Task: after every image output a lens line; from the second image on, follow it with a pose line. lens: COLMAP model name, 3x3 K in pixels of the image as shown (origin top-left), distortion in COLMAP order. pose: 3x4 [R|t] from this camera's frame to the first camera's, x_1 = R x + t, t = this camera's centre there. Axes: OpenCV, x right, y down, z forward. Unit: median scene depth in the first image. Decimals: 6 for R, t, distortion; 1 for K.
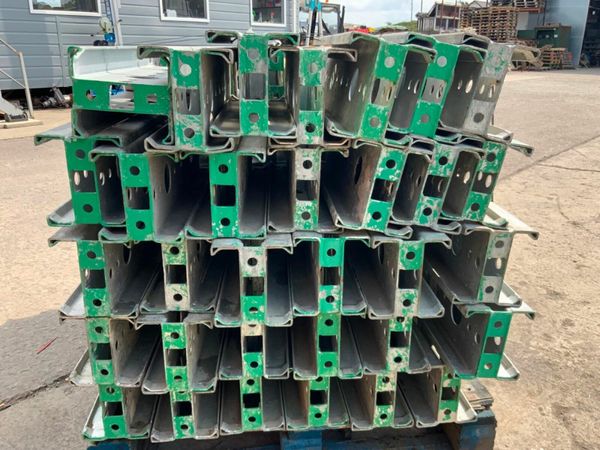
lens RADIAL K [[496.4, 0, 300.3], [0, 496.4, 227.3], [0, 0, 1]] dist [0.069176, -0.127415]
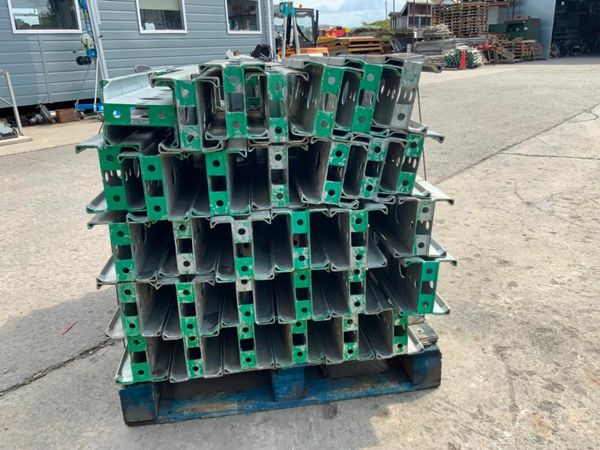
lens RADIAL K [[496.4, 0, 300.4], [0, 496.4, 229.9], [0, 0, 1]] dist [0.066577, -0.109628]
pose [[0.998107, -0.056445, 0.024422, 0.027122], [0.056451, 0.998405, 0.000424, 0.065160], [-0.024407, 0.000955, 0.999702, -0.314632]]
